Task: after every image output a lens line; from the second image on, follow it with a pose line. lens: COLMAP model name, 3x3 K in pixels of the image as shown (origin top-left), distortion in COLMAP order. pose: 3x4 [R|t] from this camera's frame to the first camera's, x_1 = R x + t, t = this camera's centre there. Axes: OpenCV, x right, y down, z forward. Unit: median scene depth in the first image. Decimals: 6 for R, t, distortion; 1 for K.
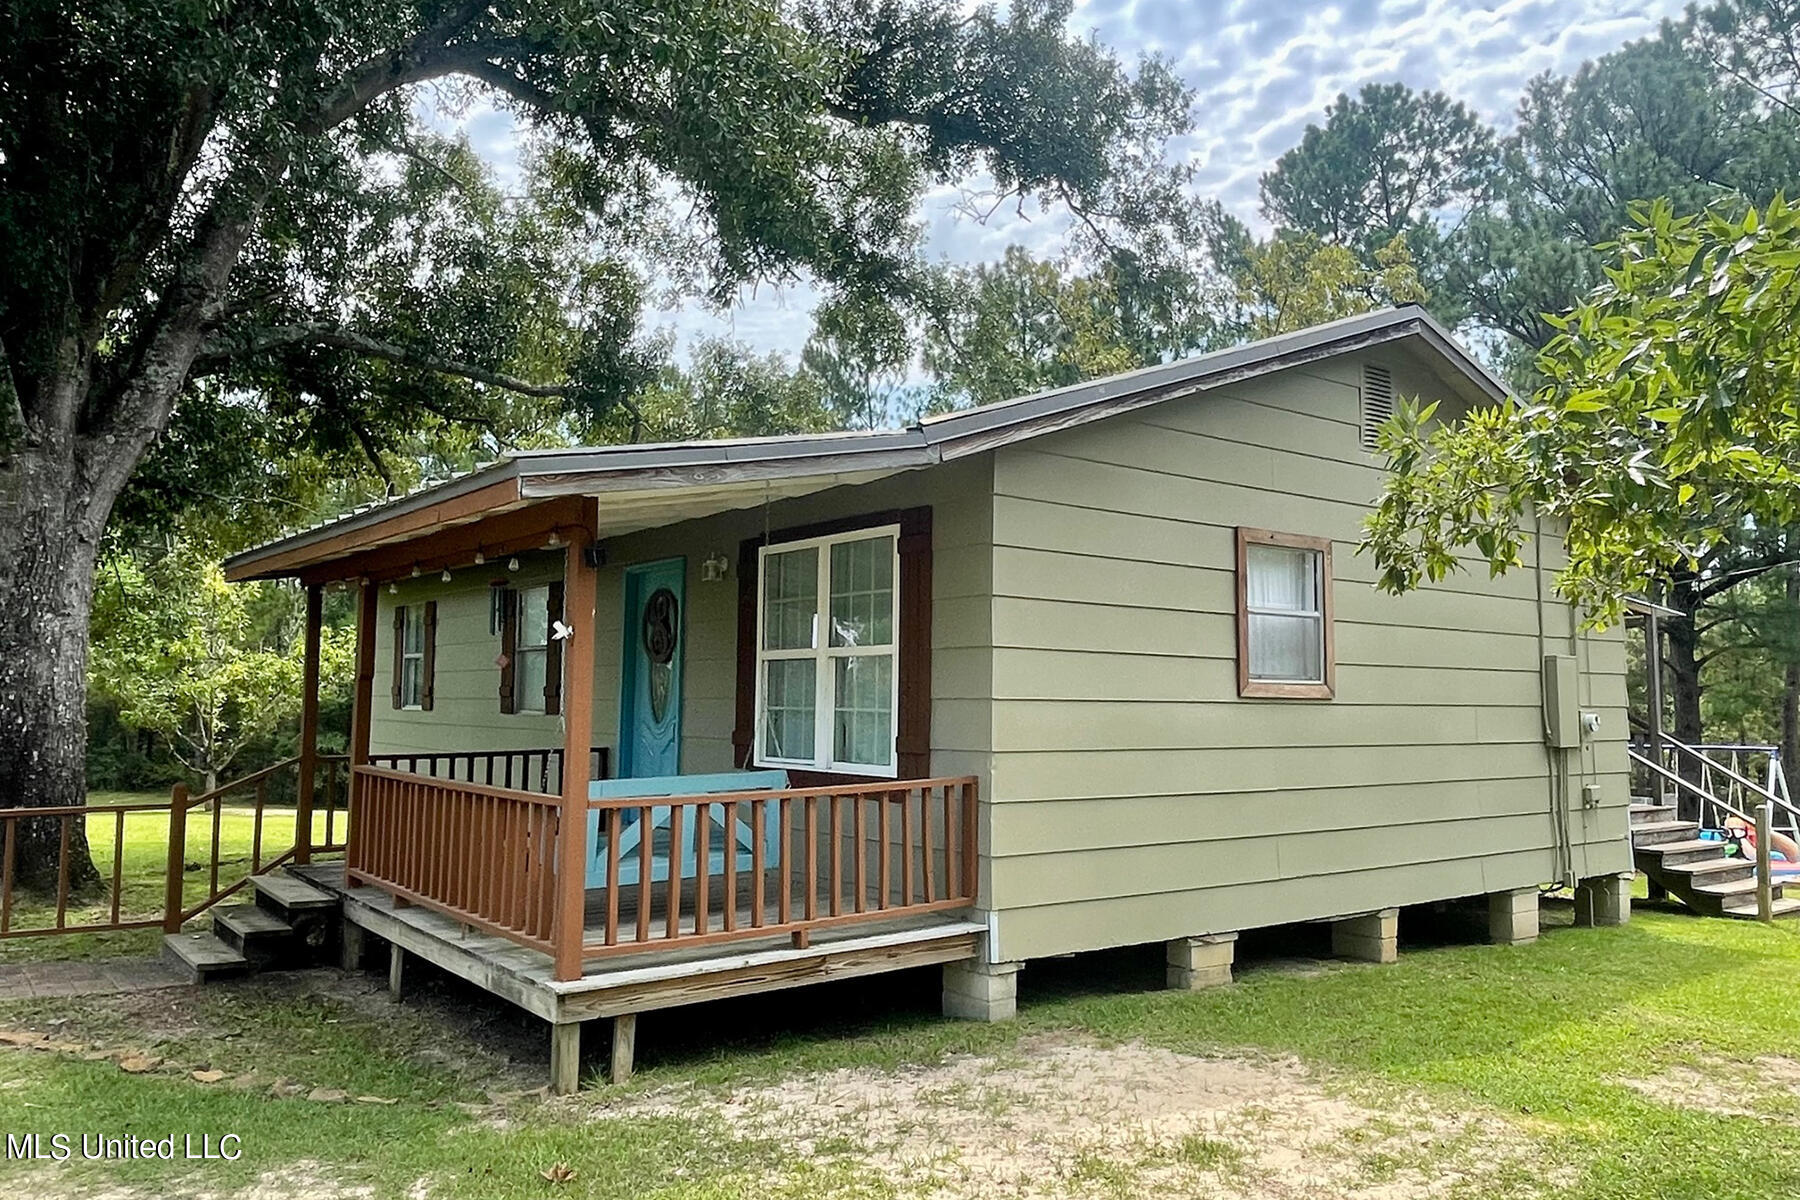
lens RADIAL K [[1318.7, 0, 900.0], [0, 1318.7, 600.0], [0, 0, 1]] dist [0.006875, 0.004166]
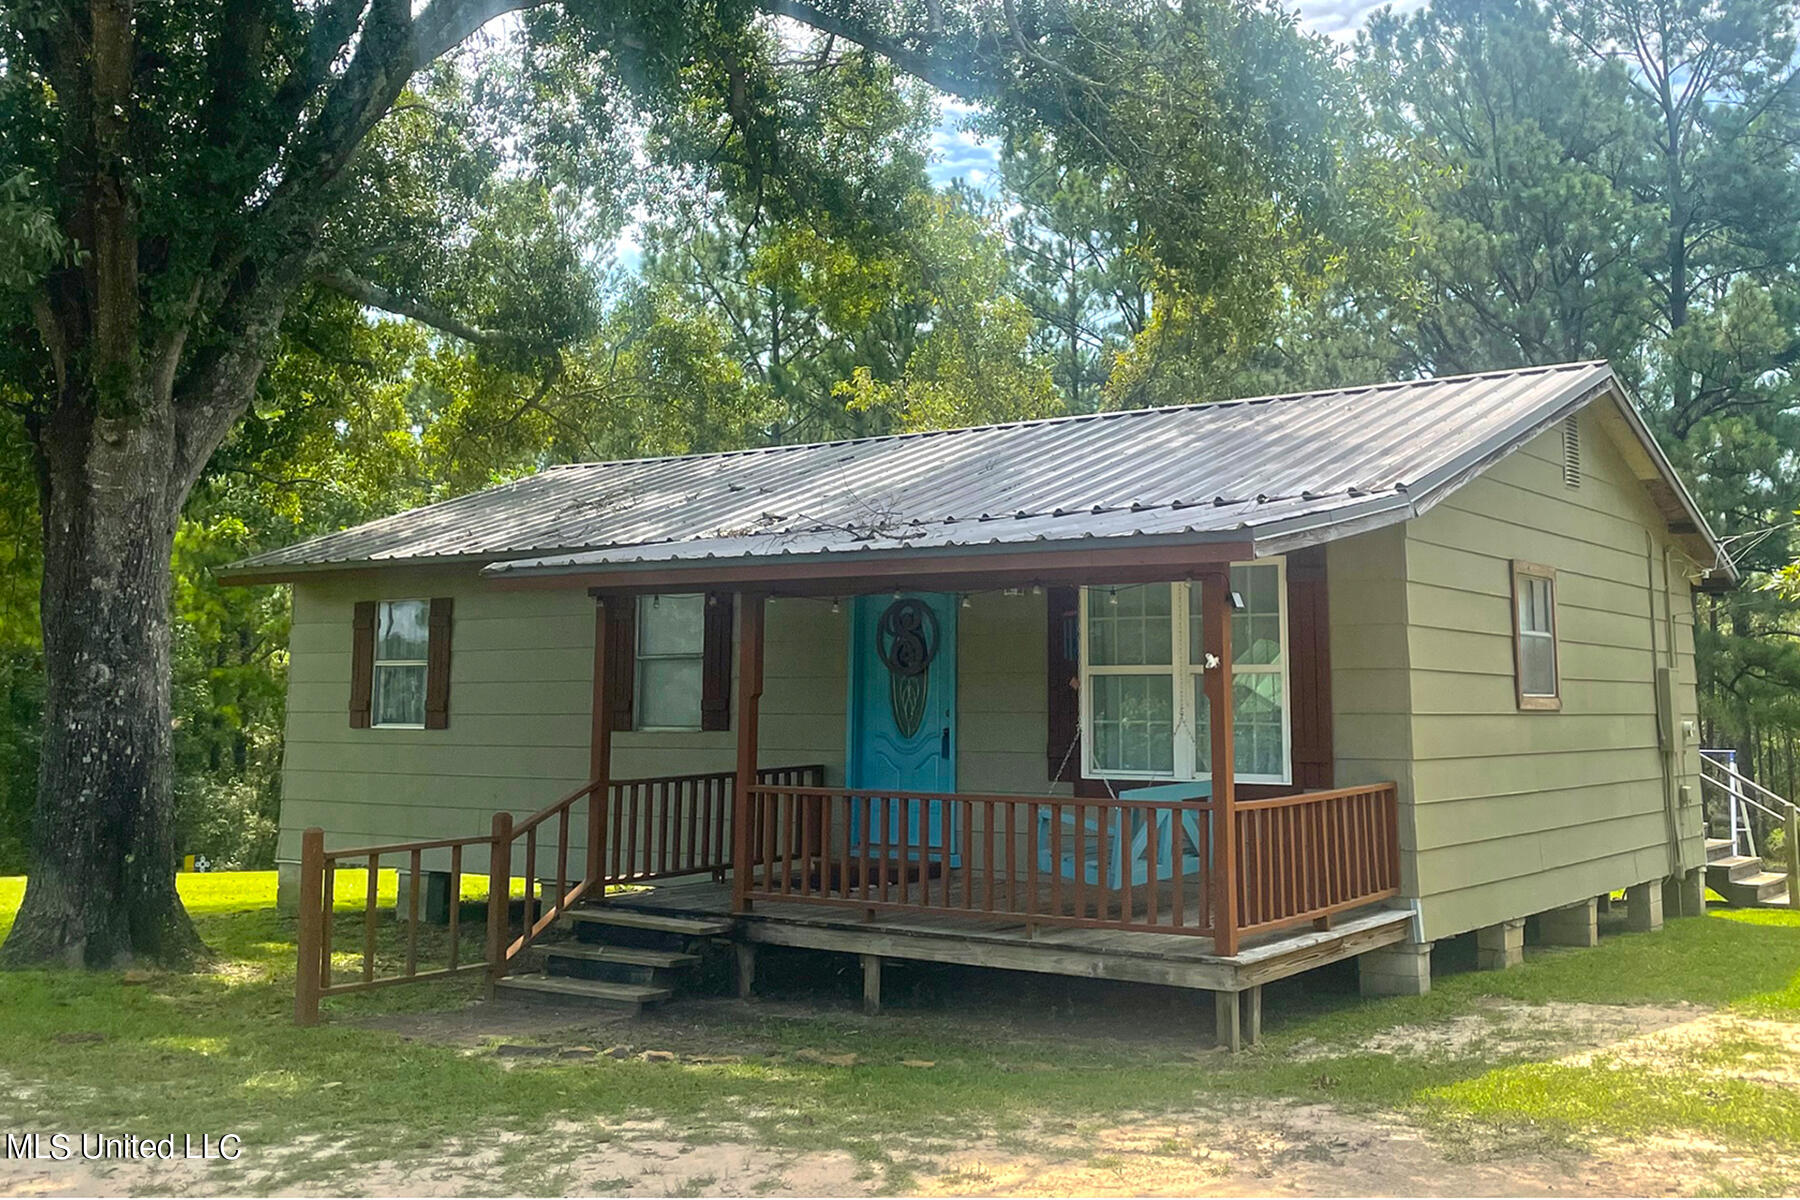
lens RADIAL K [[1885.9, 0, 902.4], [0, 1885.9, 476.6], [0, 0, 1]] dist [0.086447, 0.002678]
pose [[0.946106, 0.029328, 0.322527, -0.603138], [-0.016163, 0.998926, -0.043421, -0.036731], [-0.323454, 0.035868, 0.945564, -0.302803]]
